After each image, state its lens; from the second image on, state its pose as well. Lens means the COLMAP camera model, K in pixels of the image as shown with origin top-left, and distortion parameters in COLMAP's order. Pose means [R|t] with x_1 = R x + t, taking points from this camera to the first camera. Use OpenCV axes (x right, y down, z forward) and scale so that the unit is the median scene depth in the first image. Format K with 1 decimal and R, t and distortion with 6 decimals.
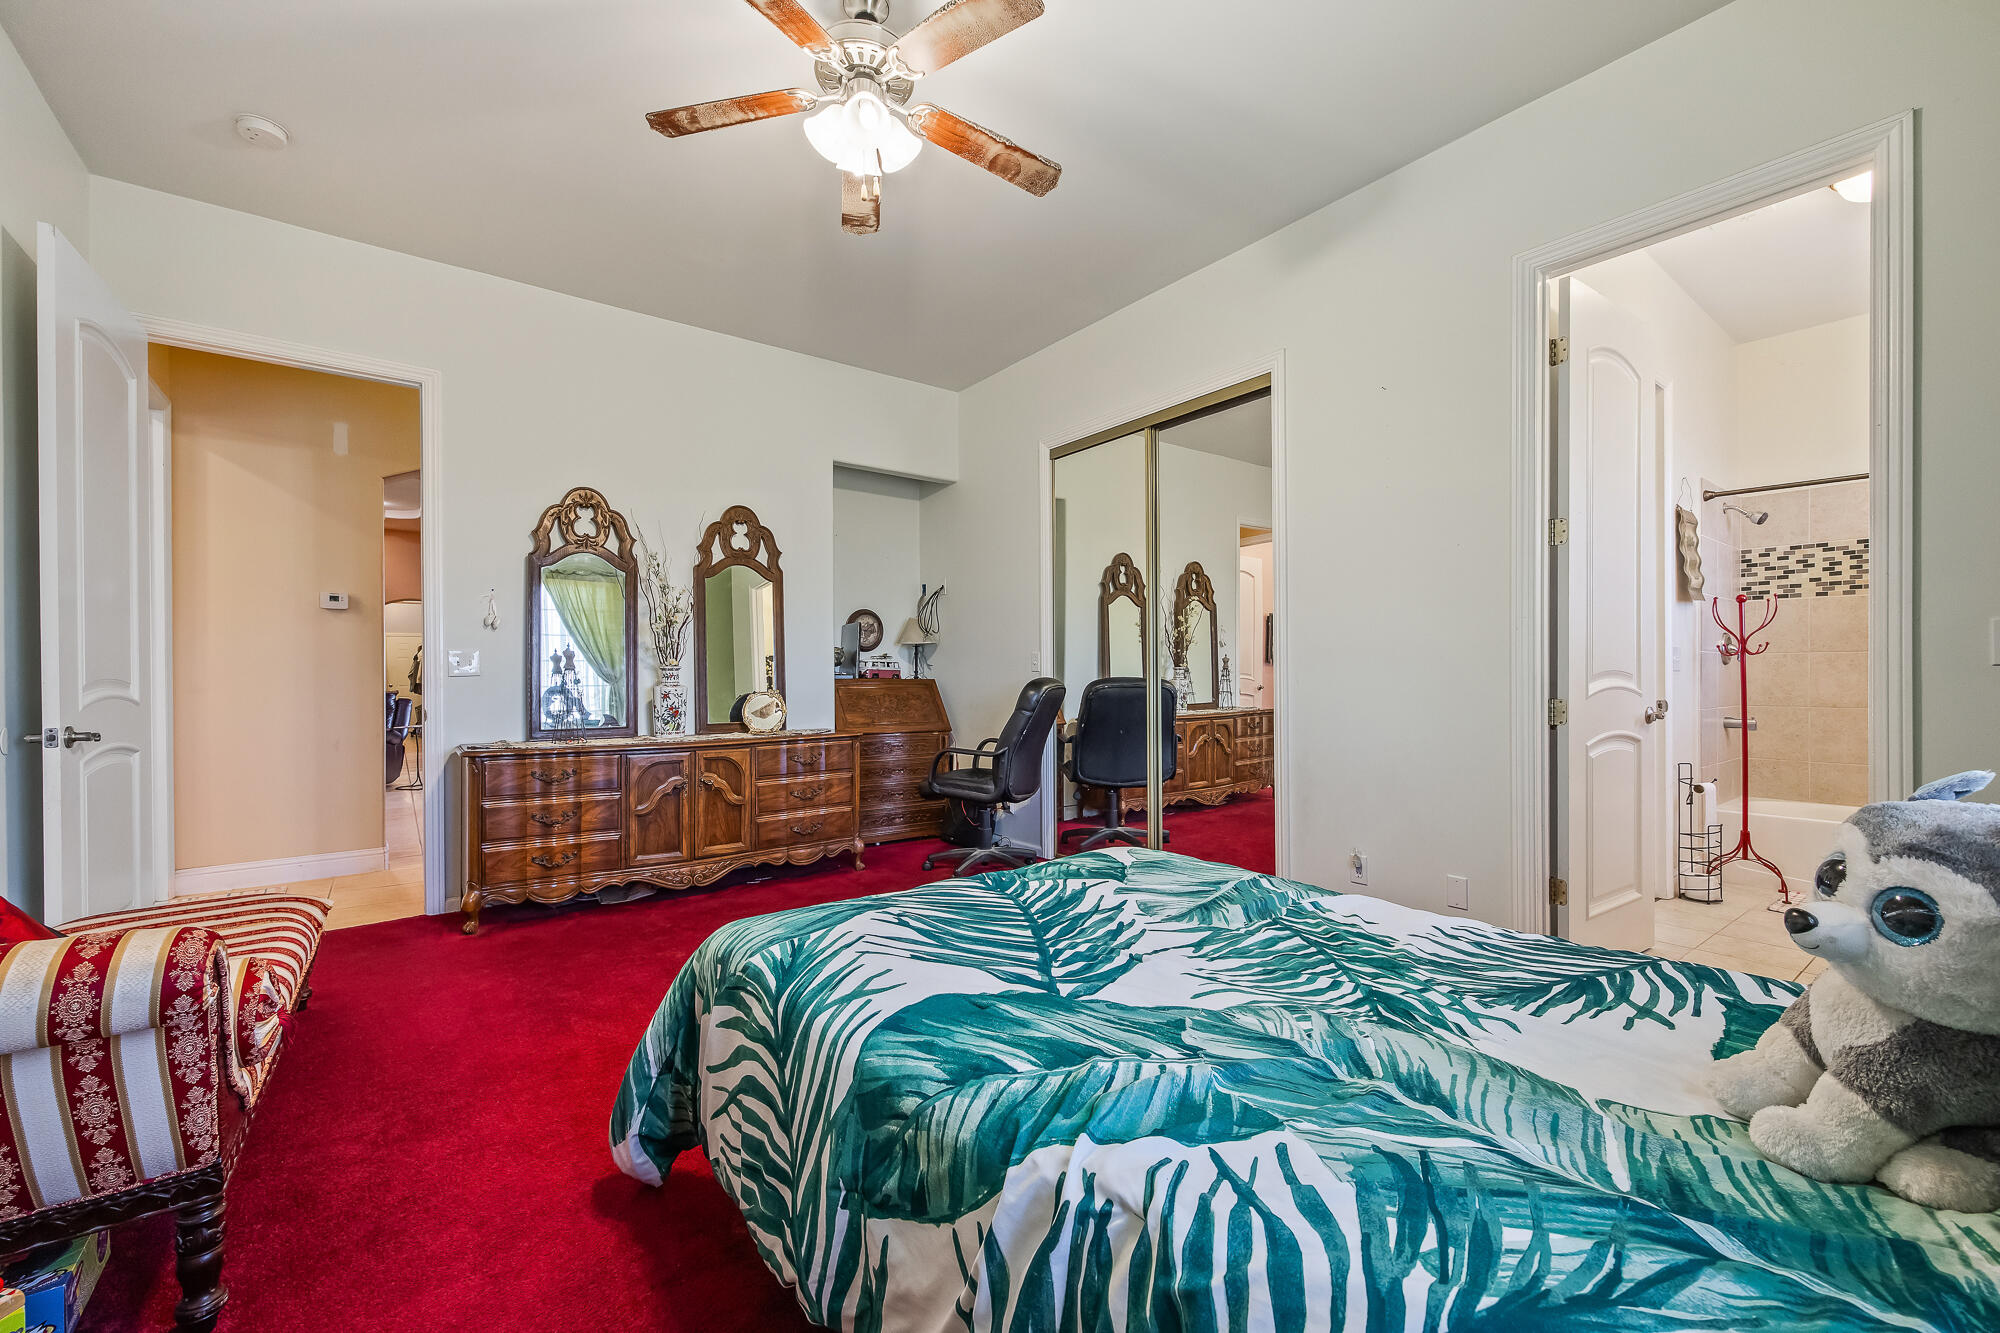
lens RADIAL K [[817.6, 0, 999.0], [0, 817.6, 674.8], [0, 0, 1]] dist [0.001997, -0.000488]
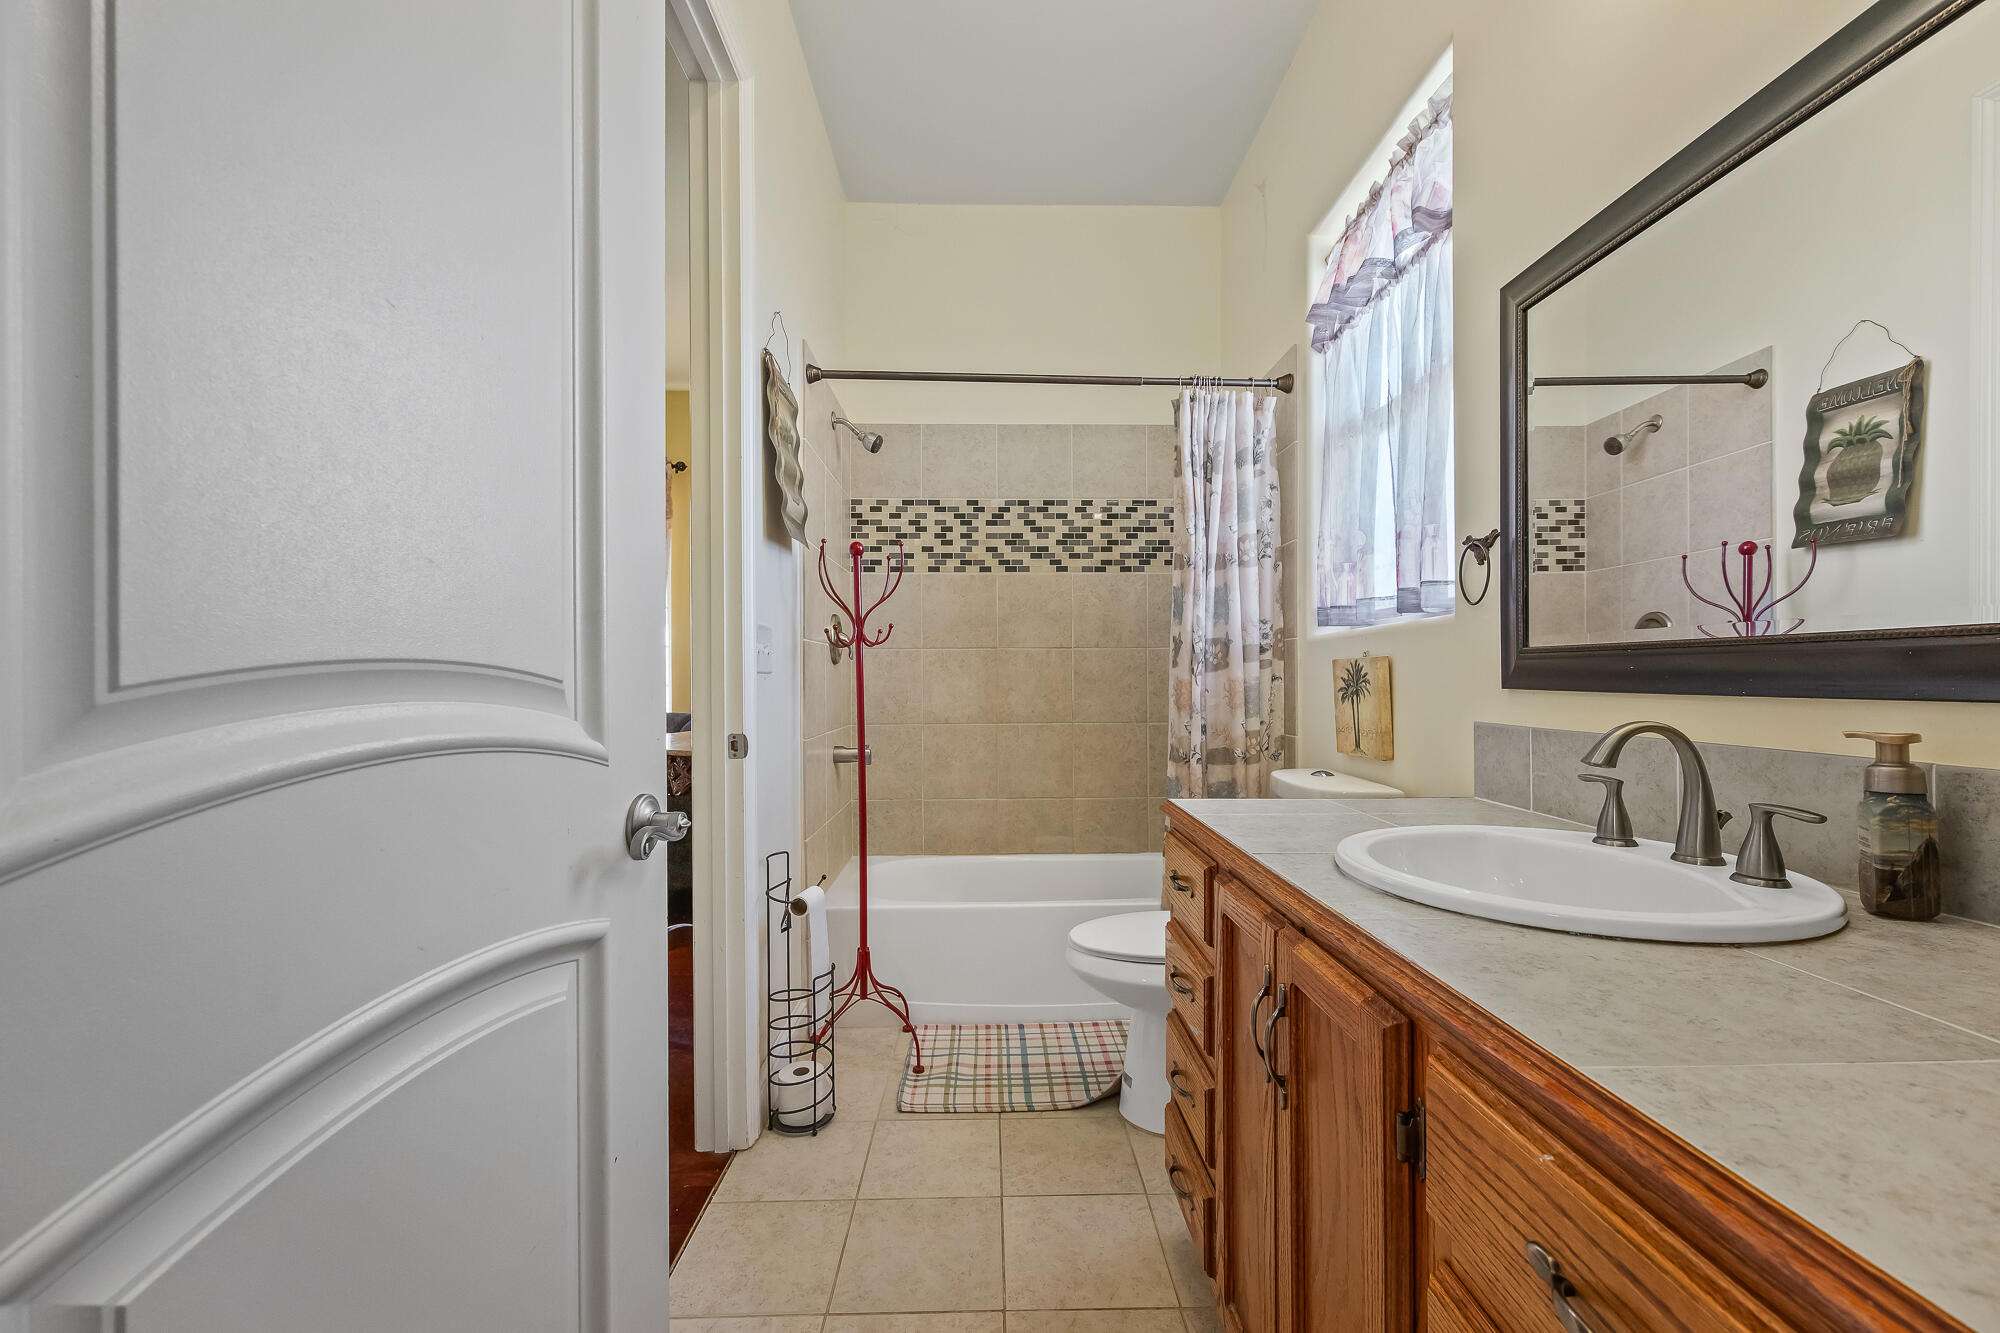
lens RADIAL K [[817.6, 0, 1001.1], [0, 817.6, 674.7], [0, 0, 1]] dist [0.001997, -0.000488]
pose [[0.594233, 0.000655, 0.804293, 0.474994], [0.004863, 0.999978, -0.004407, -0.000748], [-0.804278, 0.006530, 0.594217, 0.543854]]
